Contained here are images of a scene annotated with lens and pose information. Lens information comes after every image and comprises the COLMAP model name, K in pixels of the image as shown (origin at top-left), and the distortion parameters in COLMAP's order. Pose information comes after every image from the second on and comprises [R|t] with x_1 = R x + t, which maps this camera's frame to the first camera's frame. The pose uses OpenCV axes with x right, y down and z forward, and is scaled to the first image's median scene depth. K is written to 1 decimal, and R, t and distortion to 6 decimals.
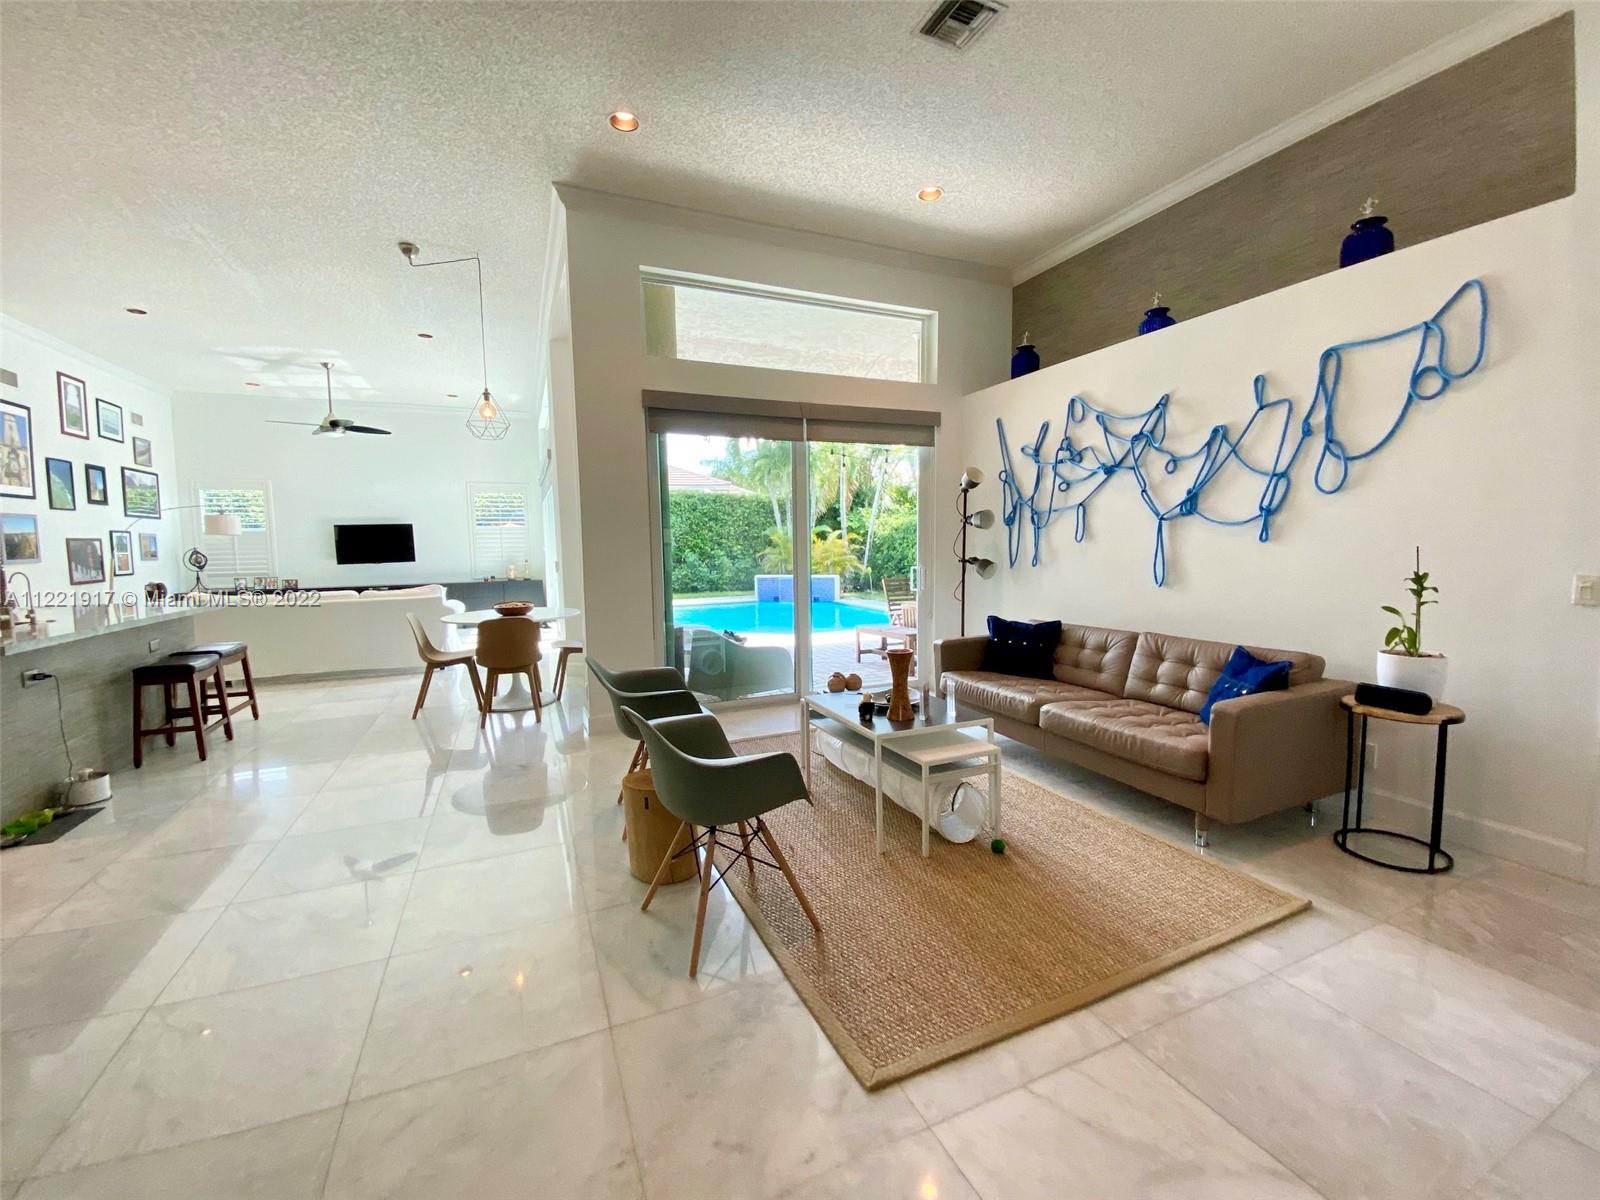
lens RADIAL K [[646.1, 0, 794.9], [0, 646.1, 594.7], [0, 0, 1]] dist [0.007606, -0.015513]
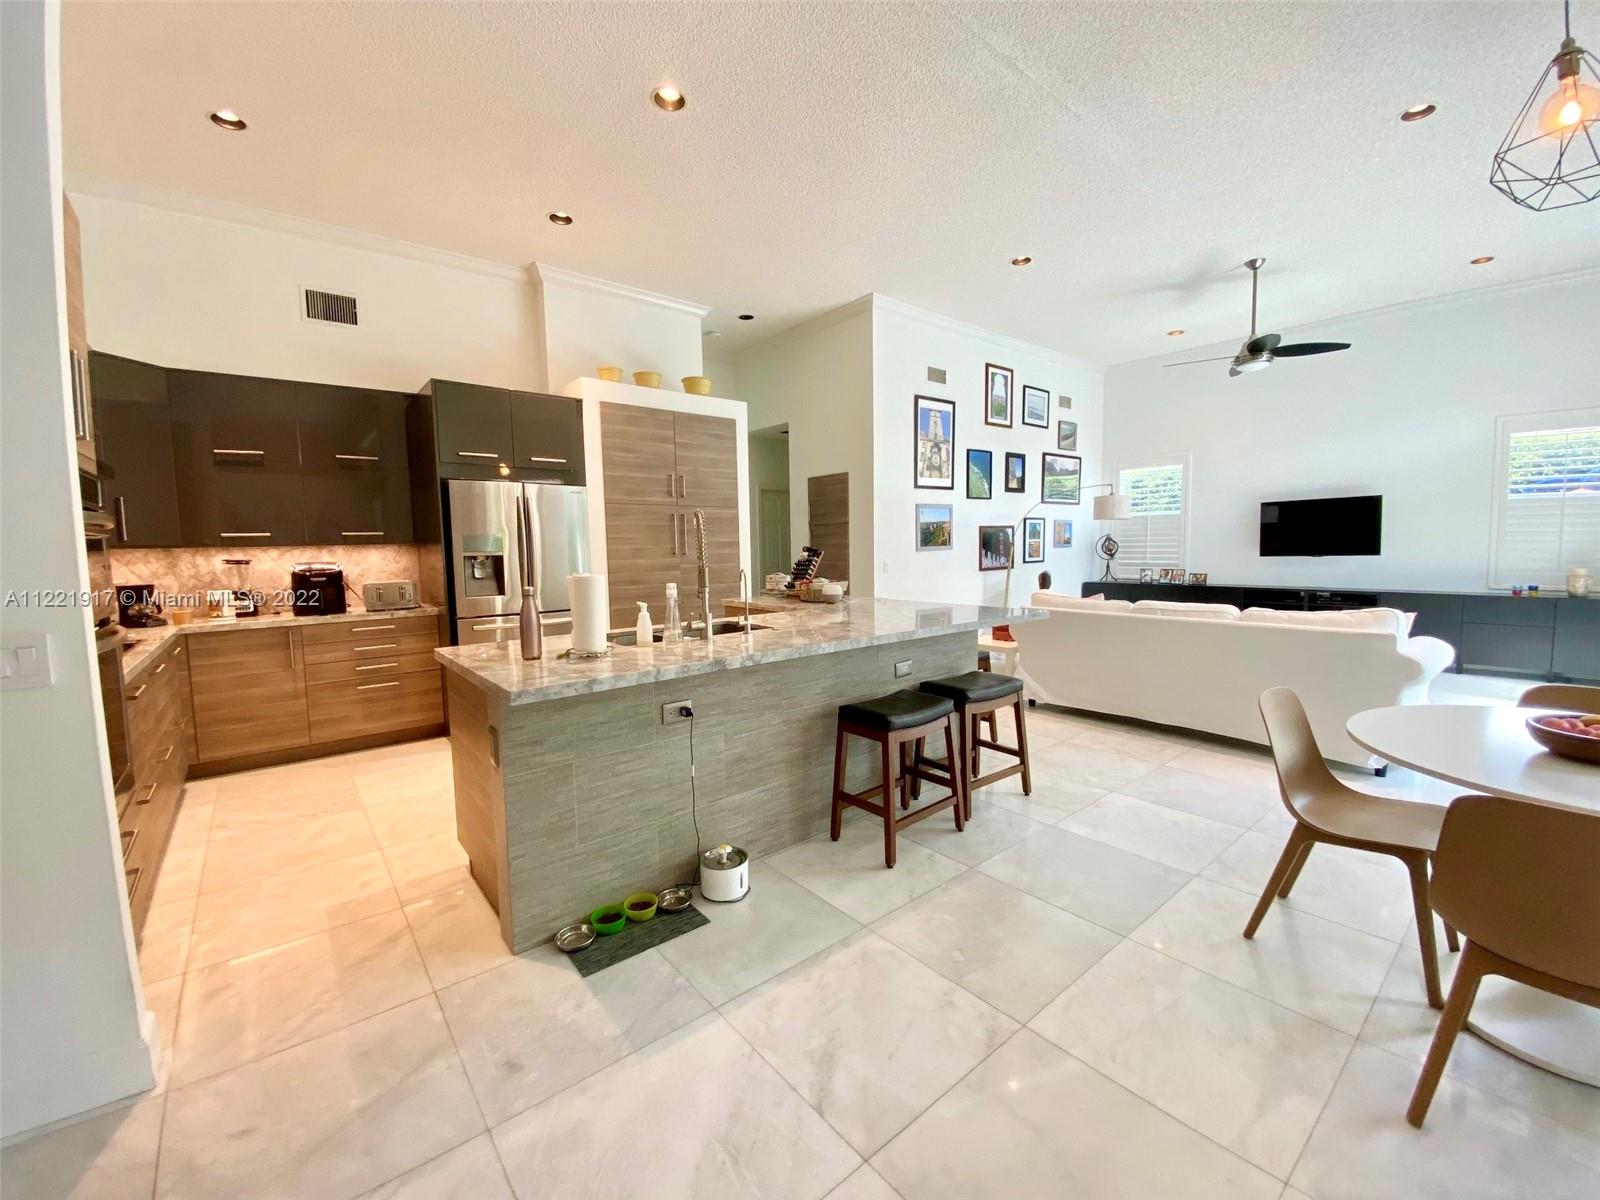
lens RADIAL K [[646.1, 0, 797.4], [0, 646.1, 602.7], [0, 0, 1]] dist [0.007606, -0.015513]
pose [[0.271217, 0.096350, -0.957684, -0.312930], [-0.060662, 0.994710, 0.082896, -0.052346], [0.960605, 0.035612, 0.275627, 0.655428]]
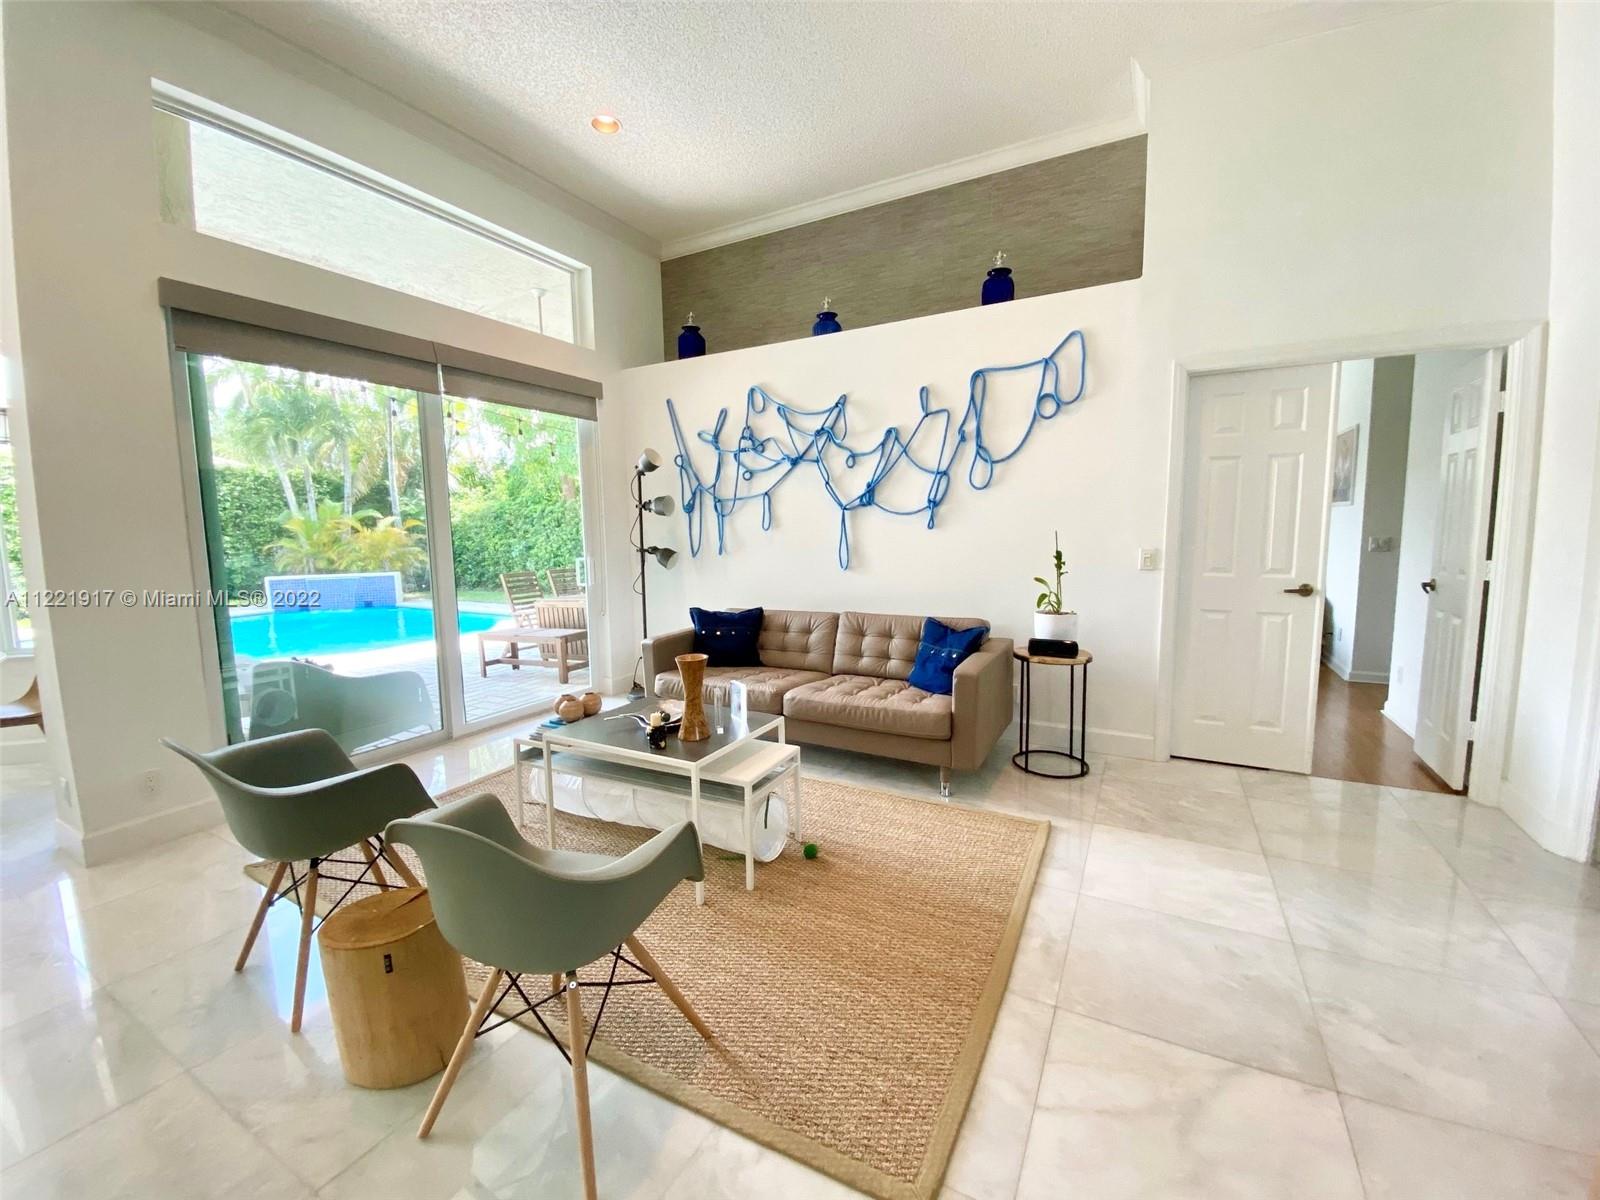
lens RADIAL K [[646.1, 0, 801.7], [0, 646.1, 597.9], [0, 0, 1]] dist [0.007606, -0.015513]
pose [[0.785992, -0.065404, 0.614768, -0.151621], [0.052562, 0.997857, 0.038958, -0.010602], [-0.615999, 0.001693, 0.787745, 0.161208]]
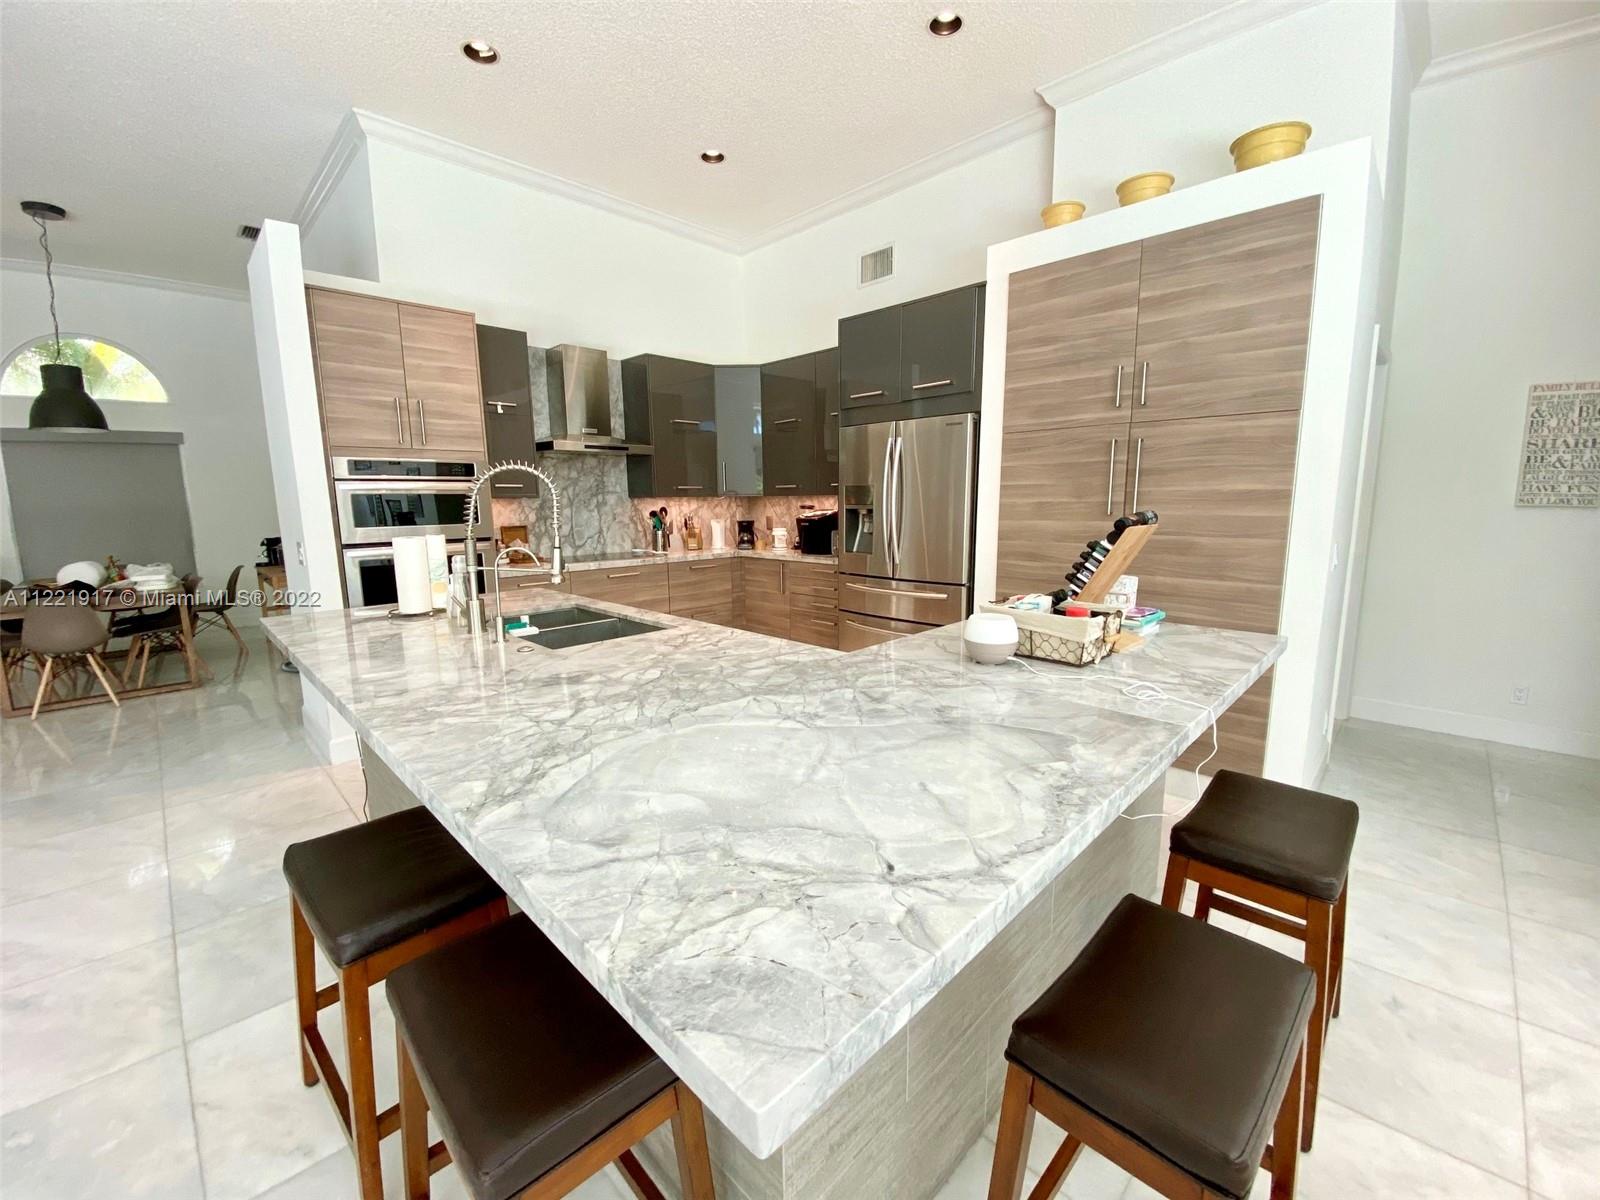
lens RADIAL K [[646.1, 0, 791.9], [0, 646.1, 594.9], [0, 0, 1]] dist [0.007606, -0.015513]
pose [[-0.931370, 0.082795, -0.354534, -0.984733], [-0.001220, 0.973083, 0.230451, -0.100681], [0.364071, 0.215068, -0.906200, 1.264982]]
